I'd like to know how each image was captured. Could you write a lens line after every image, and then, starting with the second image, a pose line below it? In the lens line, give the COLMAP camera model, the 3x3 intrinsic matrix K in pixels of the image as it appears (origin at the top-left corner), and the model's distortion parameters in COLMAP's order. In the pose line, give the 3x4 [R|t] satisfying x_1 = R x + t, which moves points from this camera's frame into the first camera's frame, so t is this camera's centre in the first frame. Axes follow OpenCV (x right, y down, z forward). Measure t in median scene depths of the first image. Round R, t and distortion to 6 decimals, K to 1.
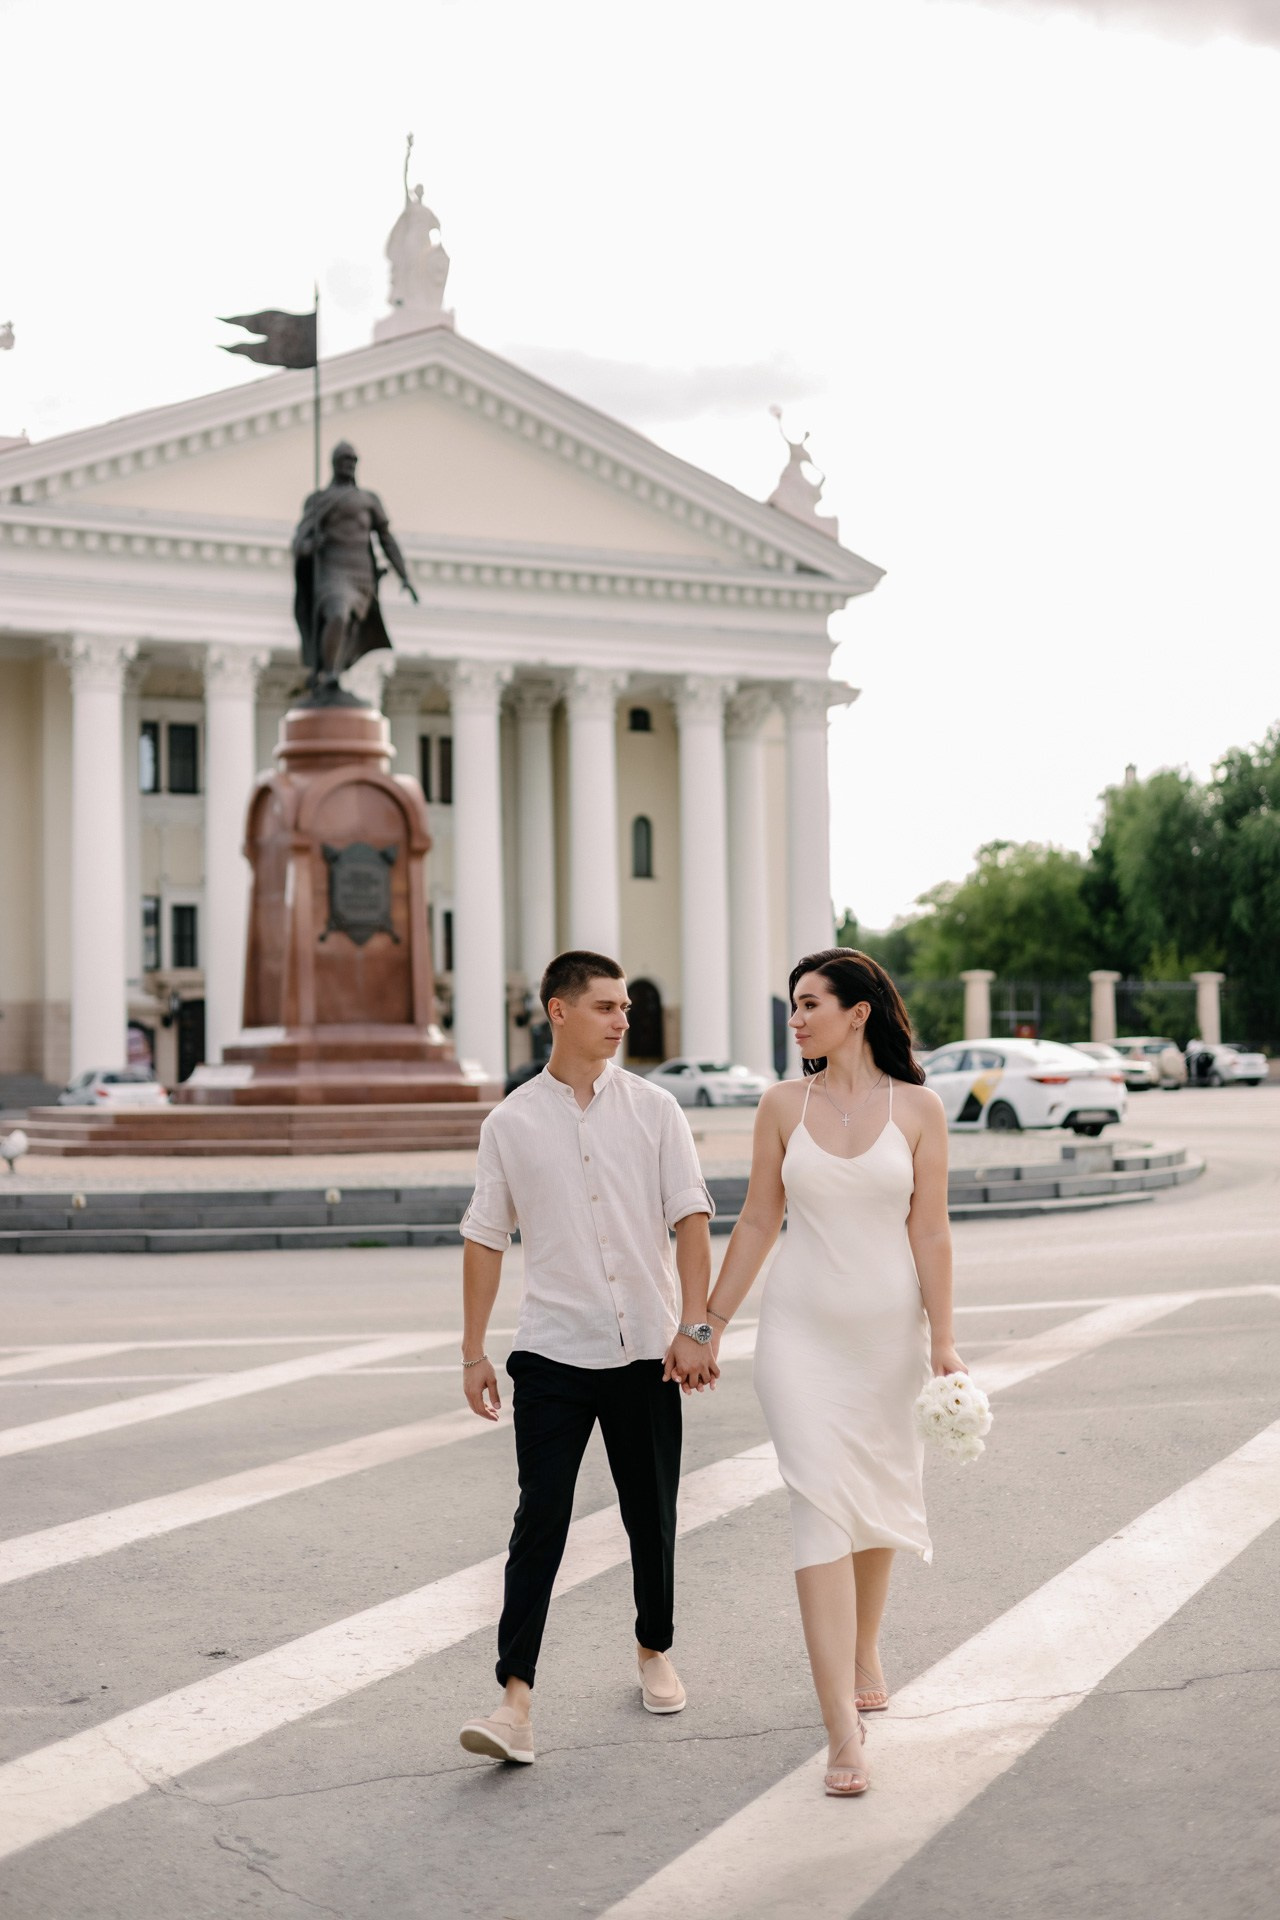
lens RADIAL K [[2640.9, 0, 640.0], [0, 2640.9, 960.0], [0, 0, 1]] dist [0.000339, 0.042334]
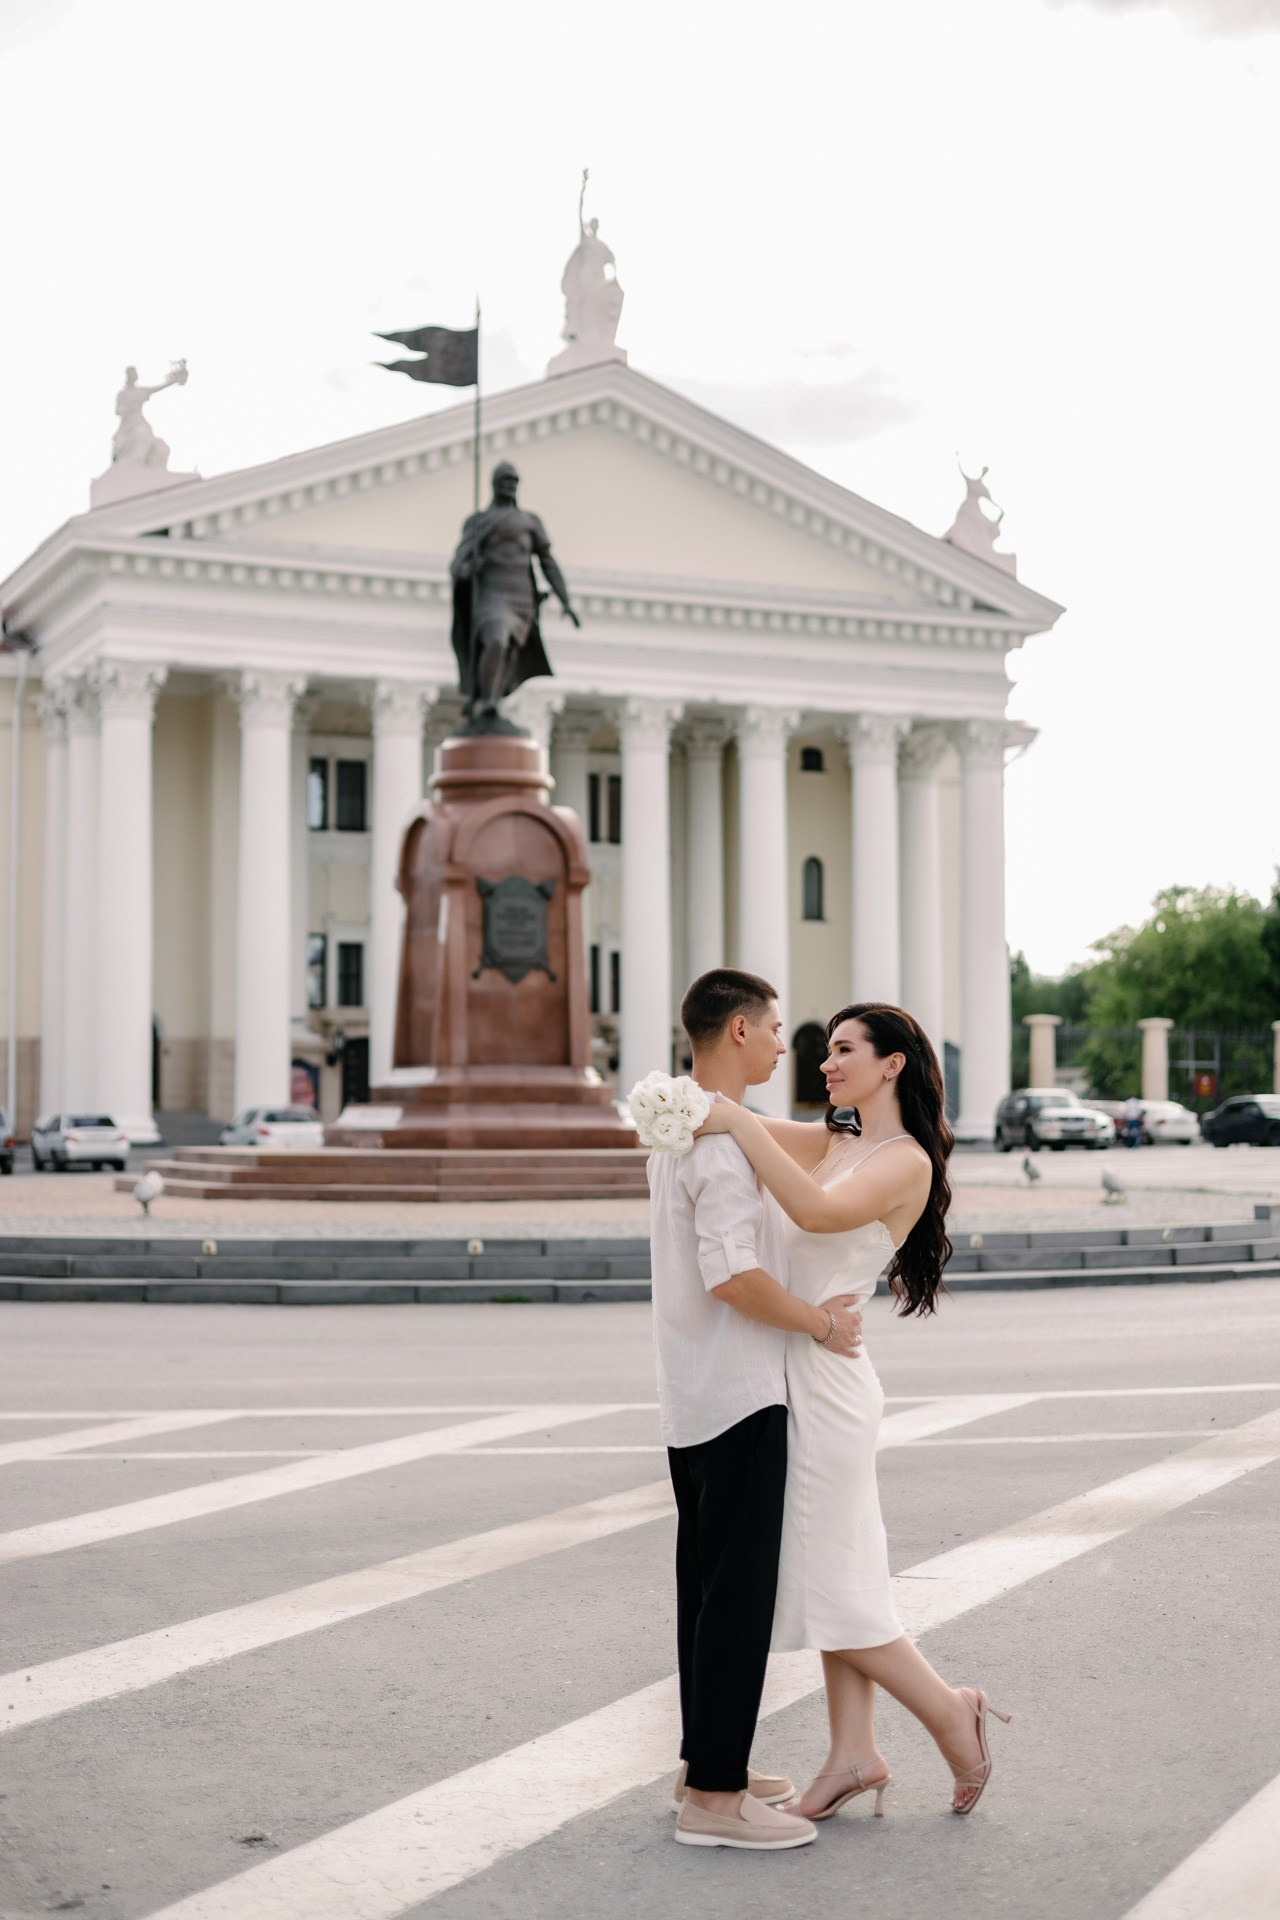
lens RADIAL K [[2653.7, 0, 640.0], [0, 2653.7, 960.0], [0, 0, 1]] dist [0.001699, 0.052974]
pose [[0.997877, 0.010149, -0.064337, 0.001549], [-0.011192, 0.999811, -0.015874, 0.000850], [0.064163, 0.016560, 0.997802, 0.036951]]
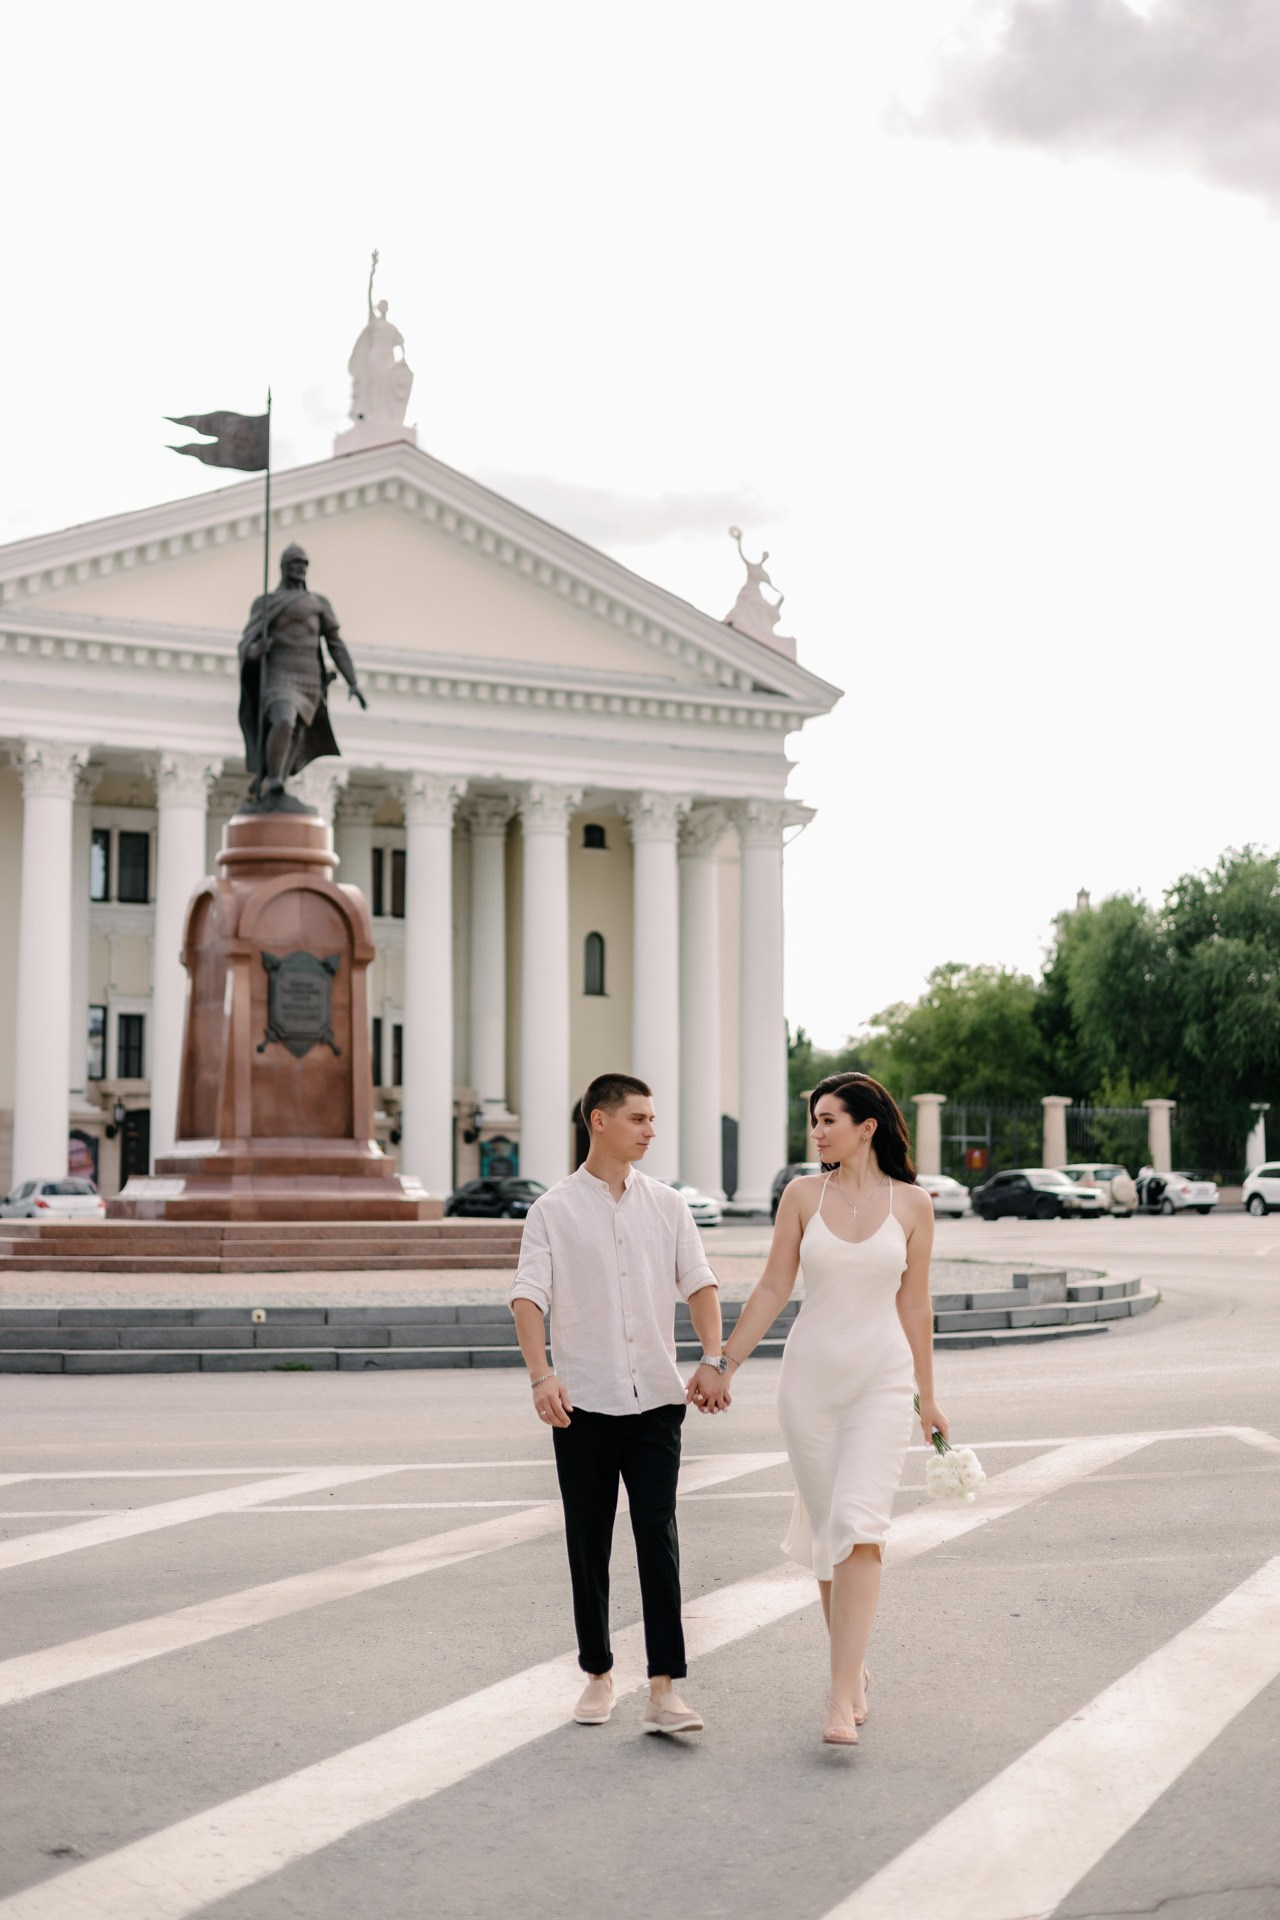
lens RADIAL K [[2640.9, 0, 640.0], [0, 2640.9, 960.0], [0, 0, 1]] dist [0.000339, 0.042334]
pose [[0.999714, 0.016529, 0.017274, 0.002513], [-0.015743, 0.998877, -0.044682, 0.000394], [-0.017993, 0.044398, 0.998852, 0.020052]]
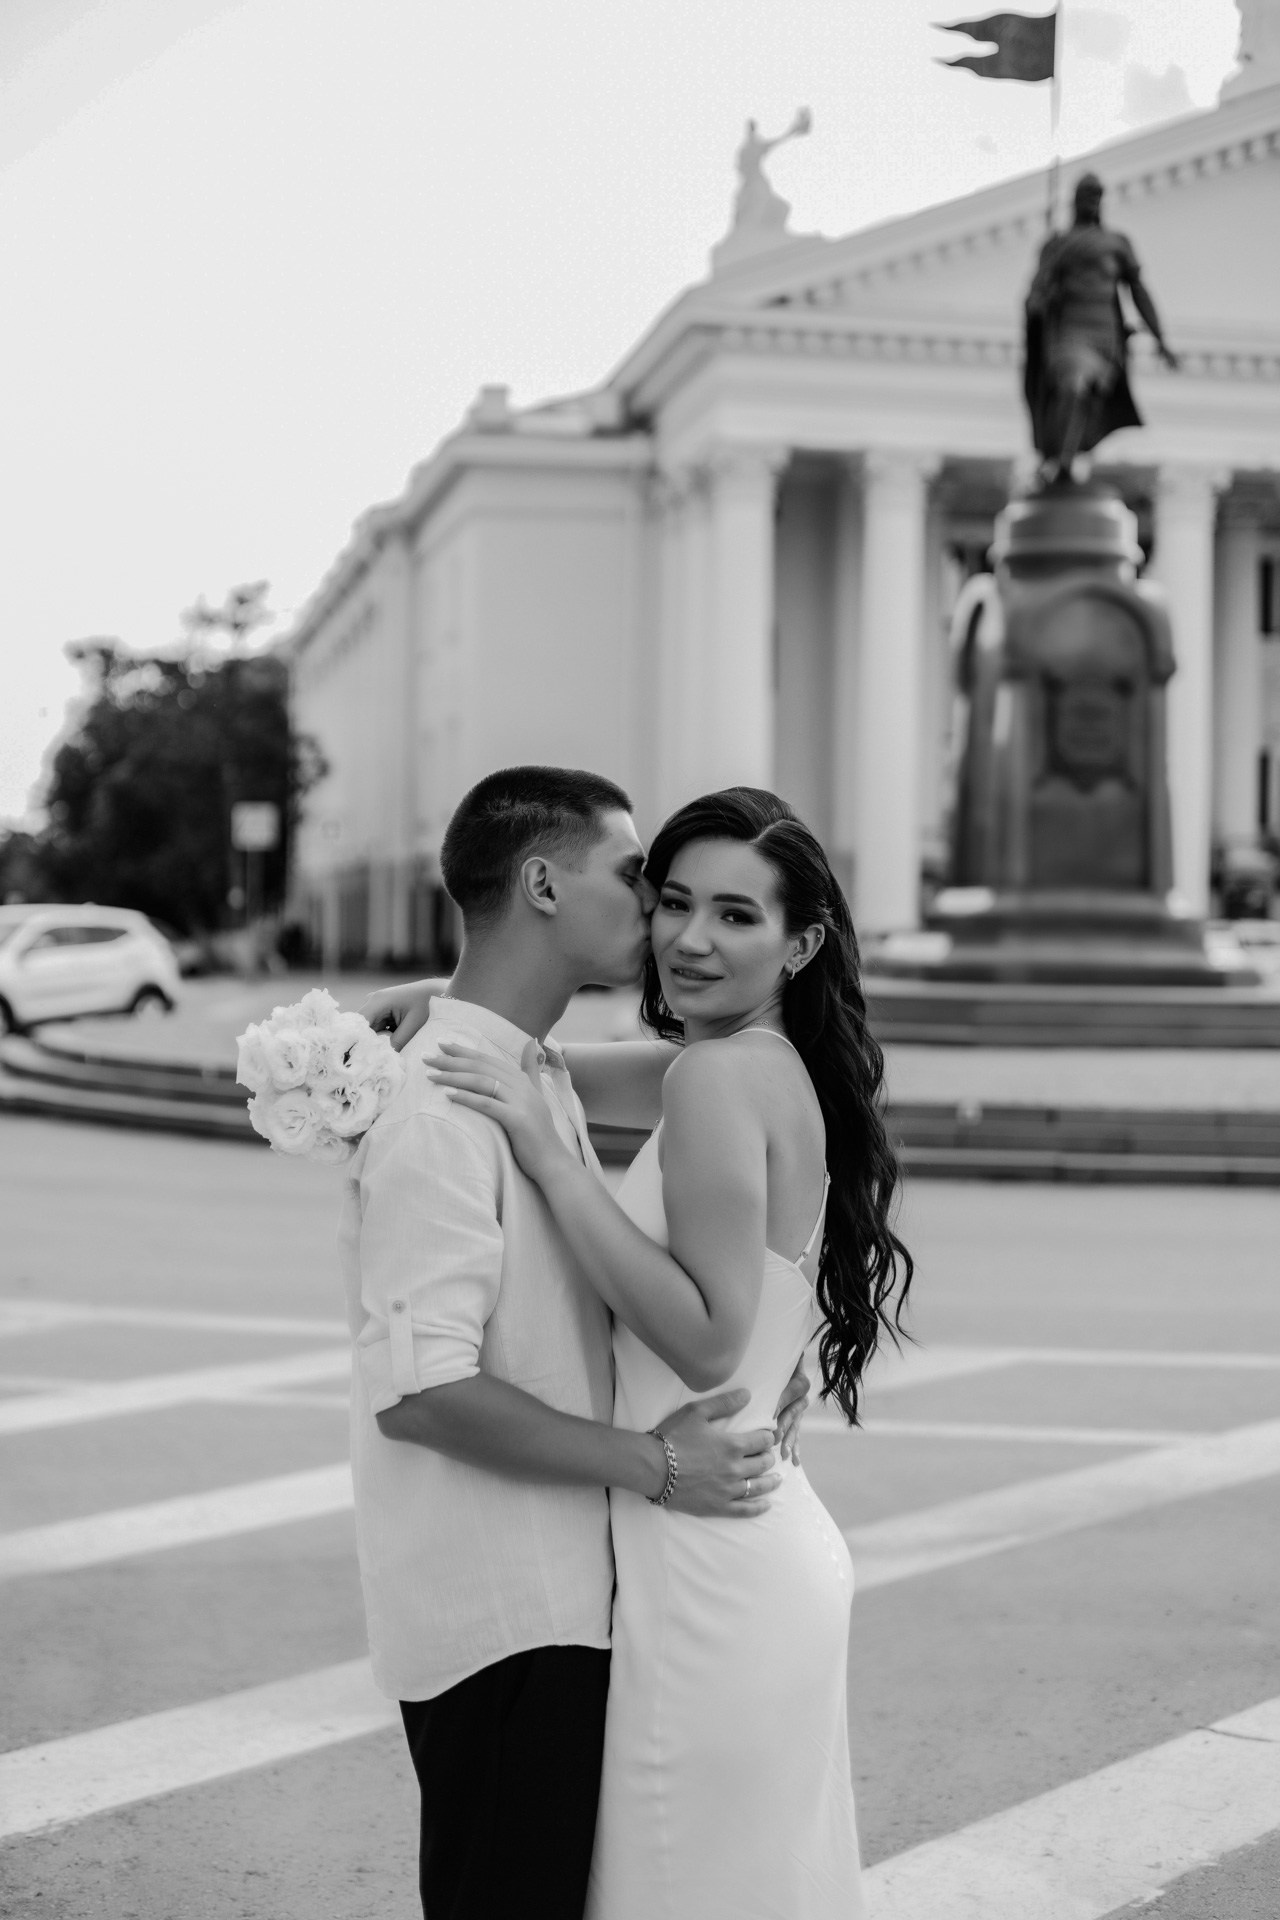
lens RADIAL K [[2796.5, 0, 587.2], [0, 2796.5, 1020.9], [0, 0, 1]] dist [-0.009655, -0.005265]
pose [[0.947219, 0.040916, -0.317965, 0.025657], [-0.016896, 0.996815, 0.077937, -0.000040], [0.320141, -0.068451, 0.944894, 0.120051]]
